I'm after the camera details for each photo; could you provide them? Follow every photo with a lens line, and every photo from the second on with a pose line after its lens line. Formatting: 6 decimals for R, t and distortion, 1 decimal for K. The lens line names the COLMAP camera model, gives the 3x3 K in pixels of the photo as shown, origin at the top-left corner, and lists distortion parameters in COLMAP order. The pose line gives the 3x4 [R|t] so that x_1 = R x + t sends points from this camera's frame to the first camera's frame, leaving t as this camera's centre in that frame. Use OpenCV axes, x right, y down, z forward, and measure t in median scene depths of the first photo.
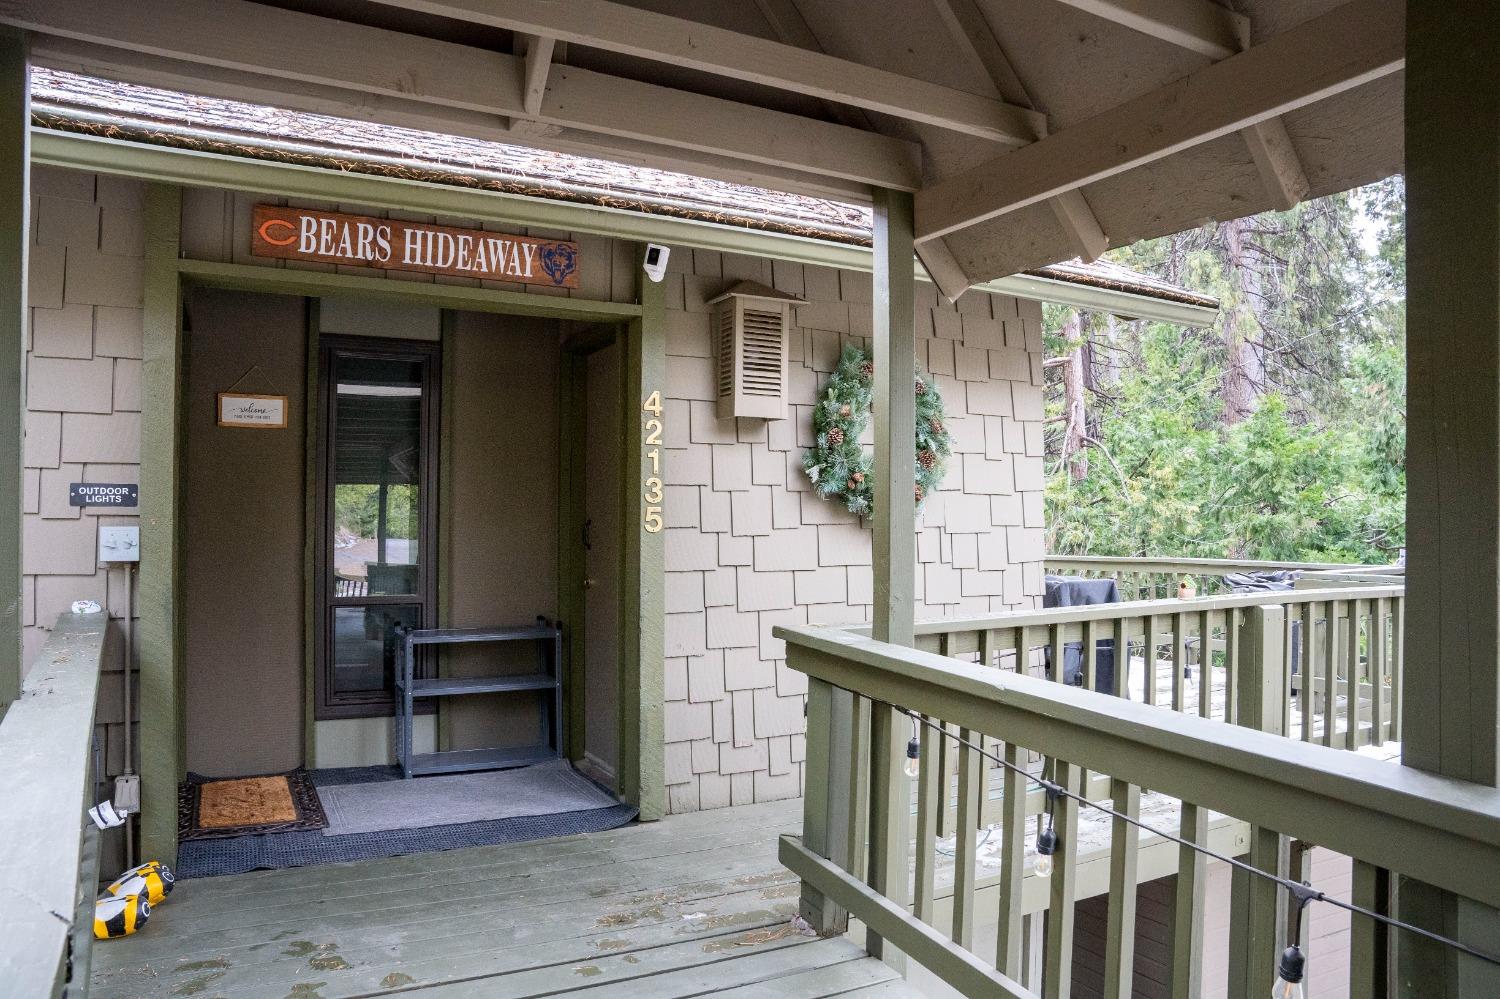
lens RADIAL K [[1047.8, 0, 750.0], [0, 1047.8, 499.5], [0, 0, 1]] dist [-0.180294, 0.144376]
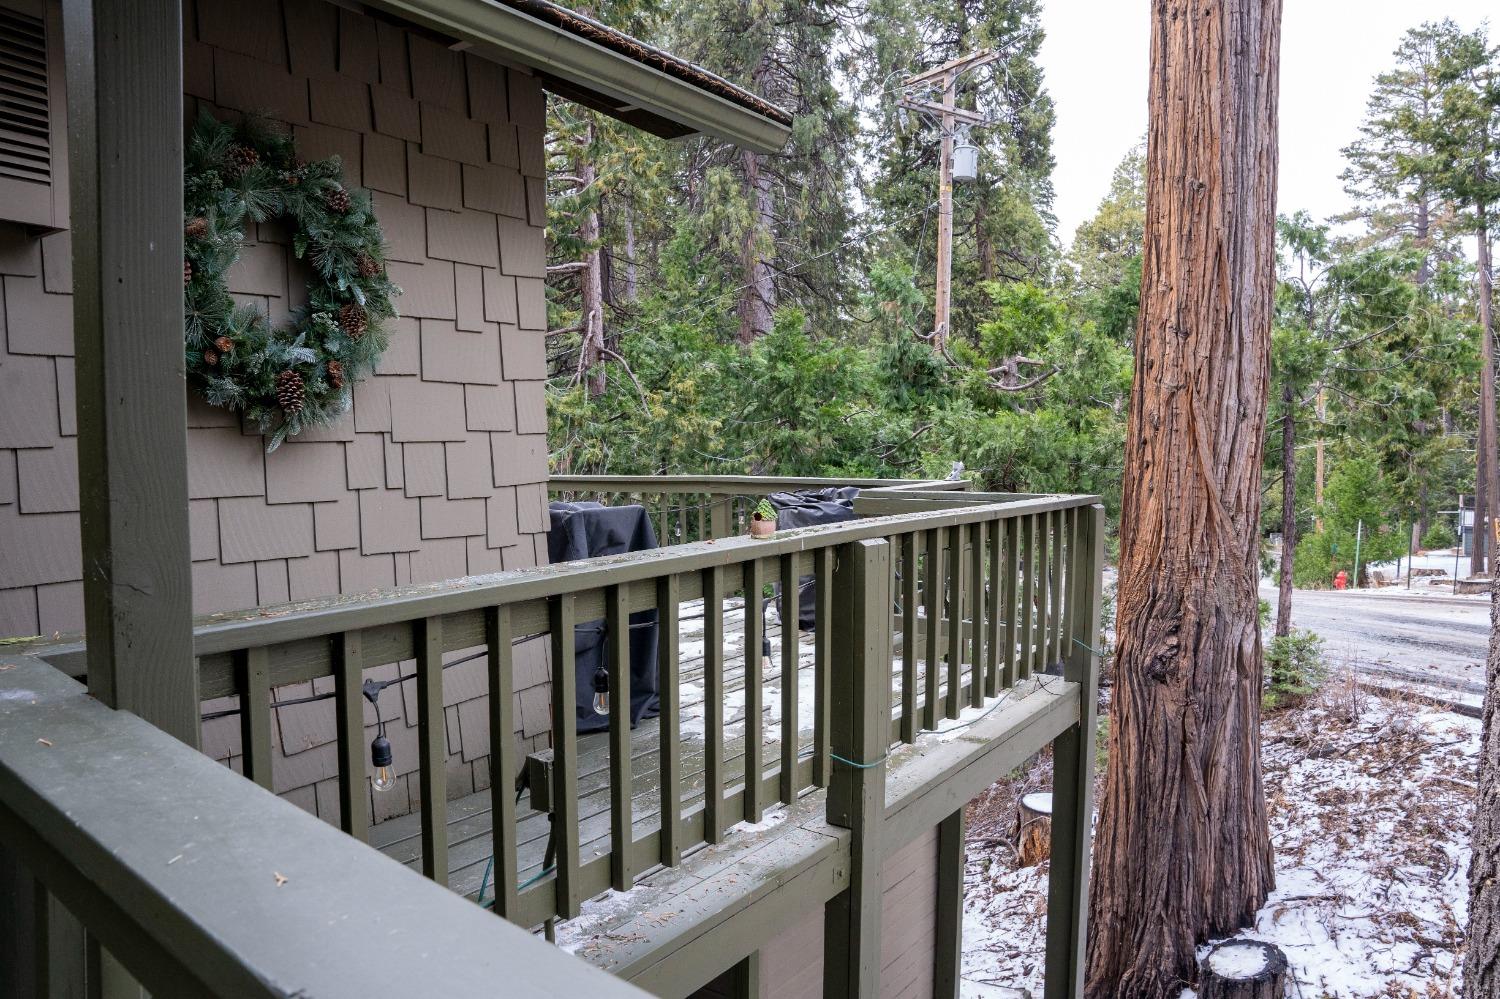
lens RADIAL K [[1047.5, 0, 746.3], [0, 1047.5, 514.1], [0, 0, 1]] dist [-0.174910, 0.138429]
pose [[0.899996, -0.037421, 0.434290, 0.031217], [-0.001431, 0.996049, 0.088789, 0.005778], [-0.435897, -0.080531, 0.896387, 0.097489]]
